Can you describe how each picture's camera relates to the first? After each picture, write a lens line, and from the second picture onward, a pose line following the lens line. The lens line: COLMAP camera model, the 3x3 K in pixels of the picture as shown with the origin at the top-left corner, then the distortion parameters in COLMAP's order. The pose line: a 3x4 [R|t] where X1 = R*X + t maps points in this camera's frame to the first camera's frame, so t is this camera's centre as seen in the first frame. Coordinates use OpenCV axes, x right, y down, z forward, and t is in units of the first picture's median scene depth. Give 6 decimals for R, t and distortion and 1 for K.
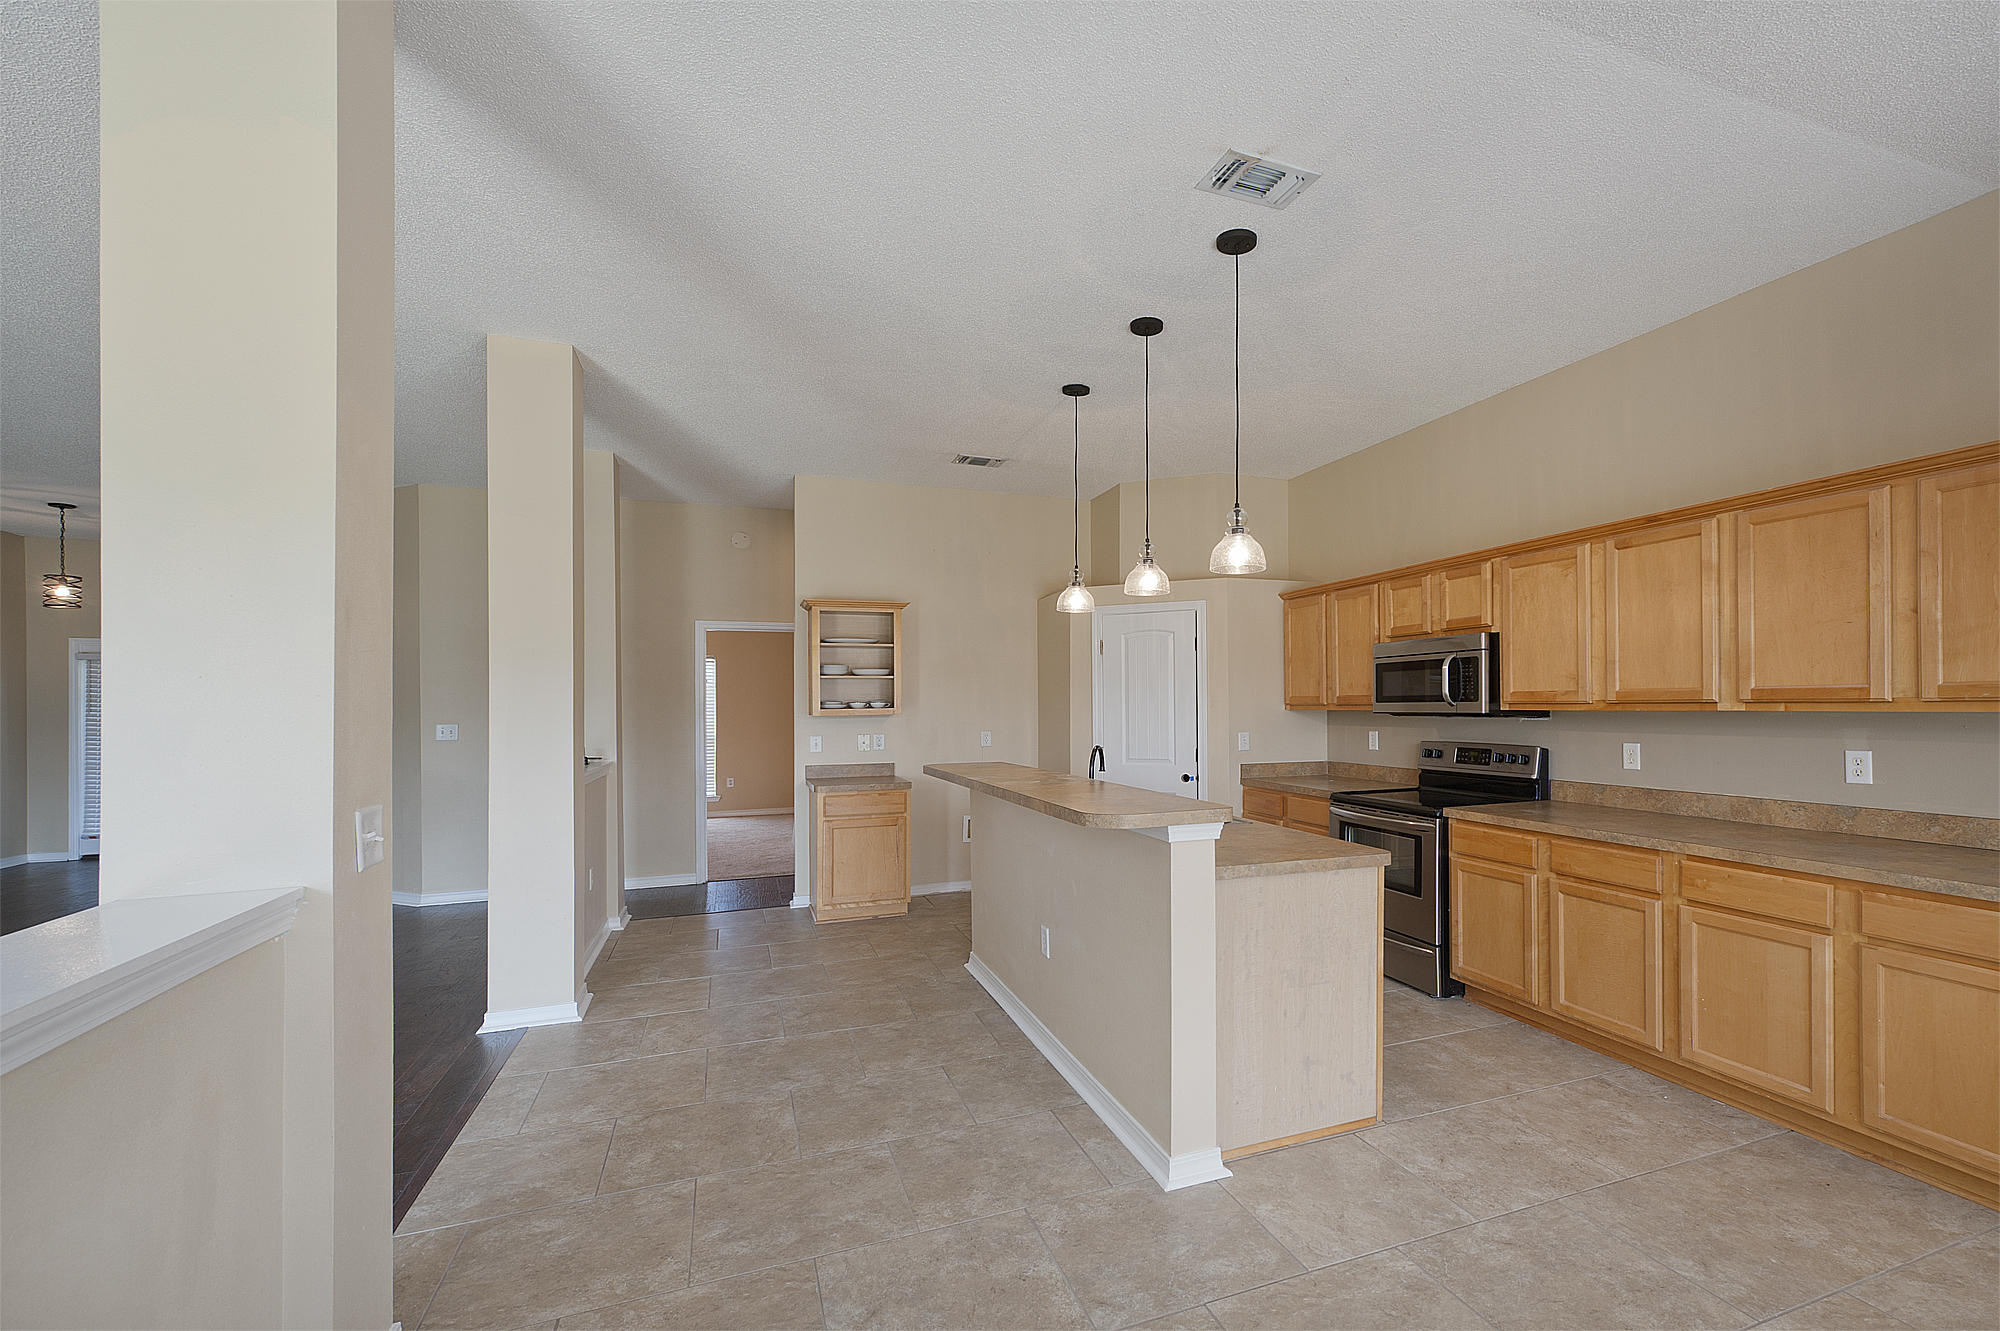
lens RADIAL K [[834.3, 0, 1119.0], [0, 834.3, 693.0], [0, 0, 1]] dist [-0.001446, -0.000235]
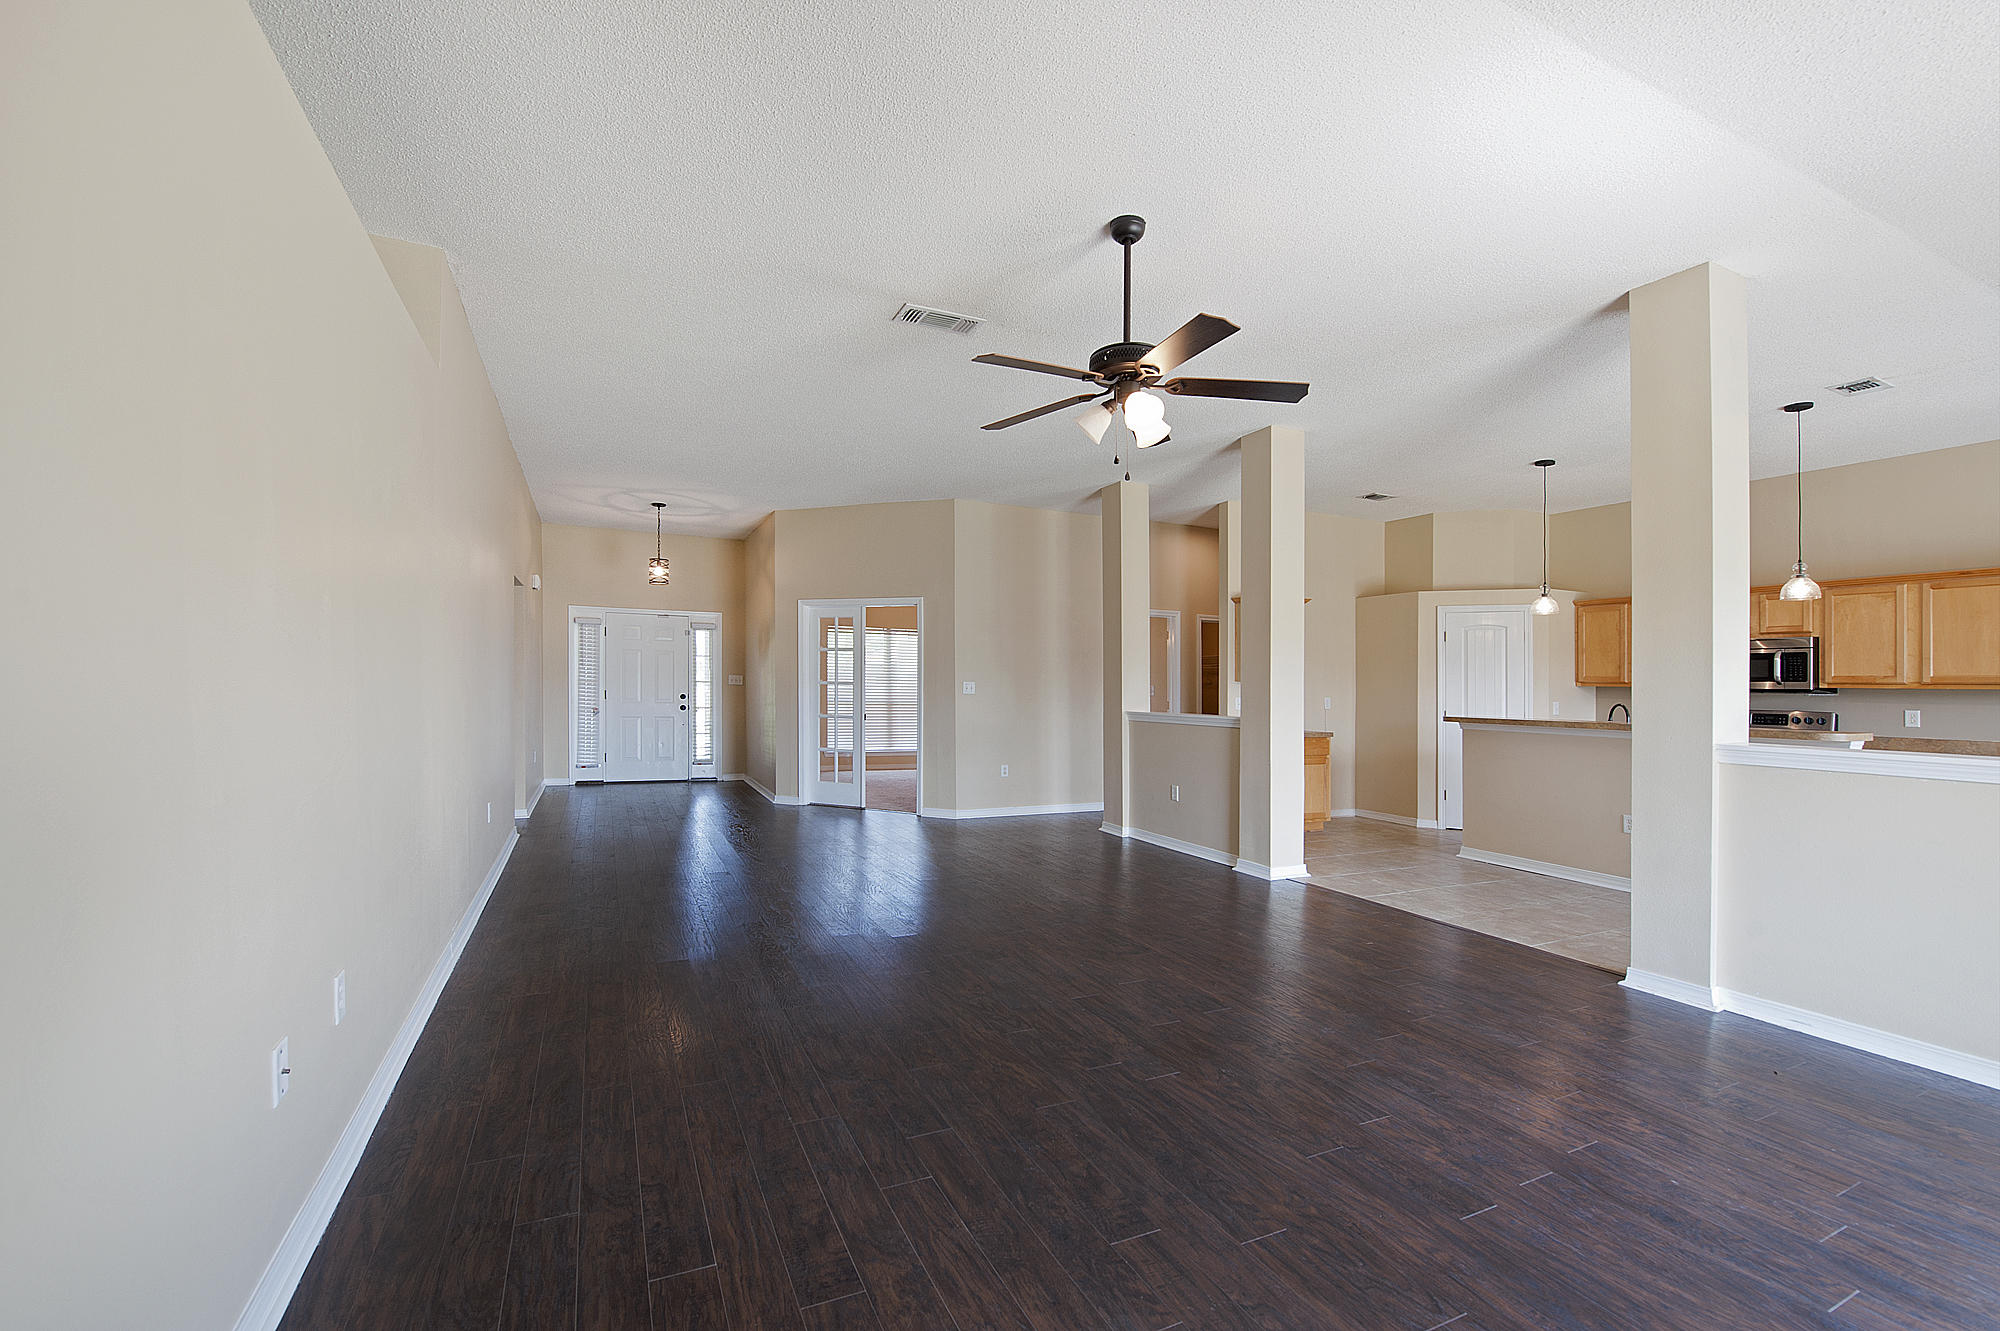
lens RADIAL K [[815.7, 0, 1006.1], [0, 815.7, 674.2], [0, 0, 1]] dist [-0.001445, -0.011311]
pose [[0.998586, 0.024944, 0.046951, -1.097423], [-0.024995, 0.999687, 0.000505, 0.031856], [-0.046924, -0.001678, 0.998897, -0.398266]]
